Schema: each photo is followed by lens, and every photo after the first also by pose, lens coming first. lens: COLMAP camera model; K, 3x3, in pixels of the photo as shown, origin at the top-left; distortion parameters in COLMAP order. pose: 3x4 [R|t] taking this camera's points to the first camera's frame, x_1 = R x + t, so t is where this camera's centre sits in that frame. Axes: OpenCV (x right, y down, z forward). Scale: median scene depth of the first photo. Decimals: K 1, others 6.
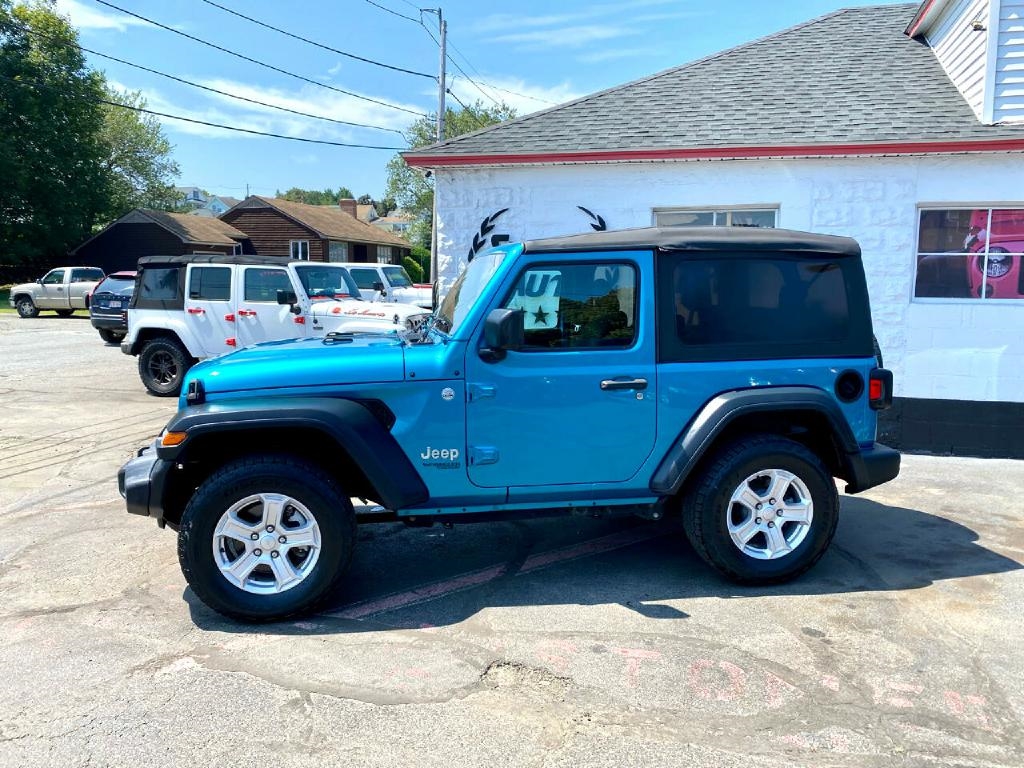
lens RADIAL K [[773.7, 0, 506.6], [0, 773.7, 379.0], [0, 0, 1]] dist [0.023828, -0.032474]
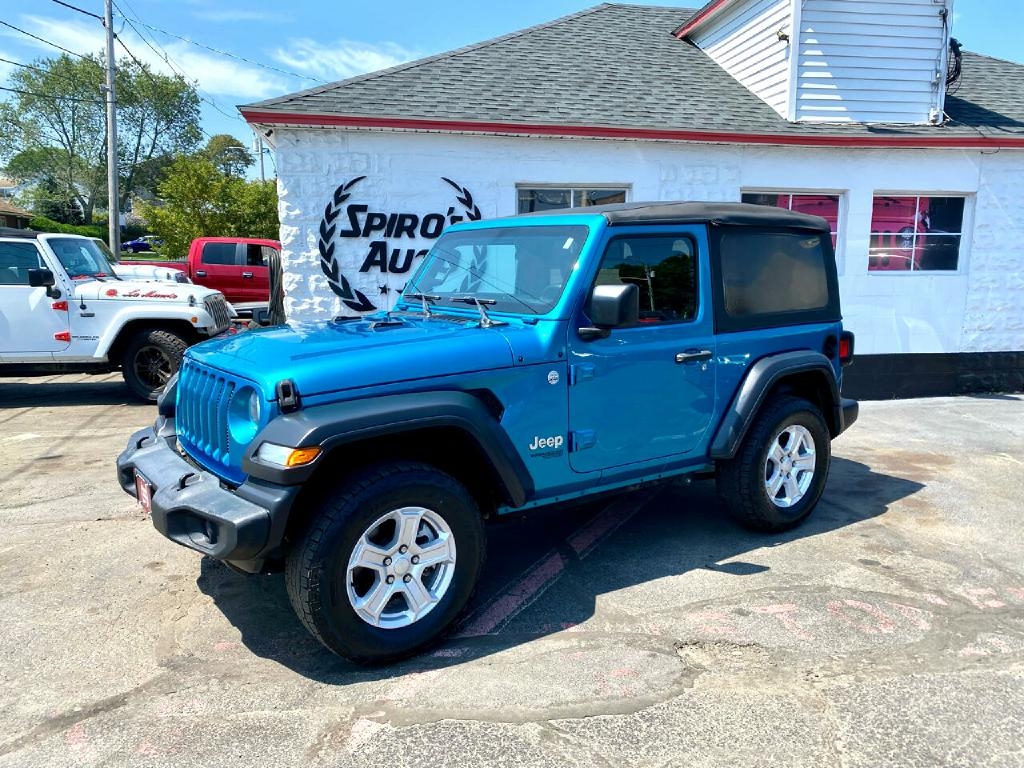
lens RADIAL K [[773.7, 0, 507.1], [0, 773.7, 387.9], [0, 0, 1]] dist [0.023828, -0.032474]
pose [[0.902930, -0.073194, 0.423510, -0.487483], [0.055730, 0.997012, 0.053494, -0.019223], [-0.426159, -0.024699, 0.904311, 0.172572]]
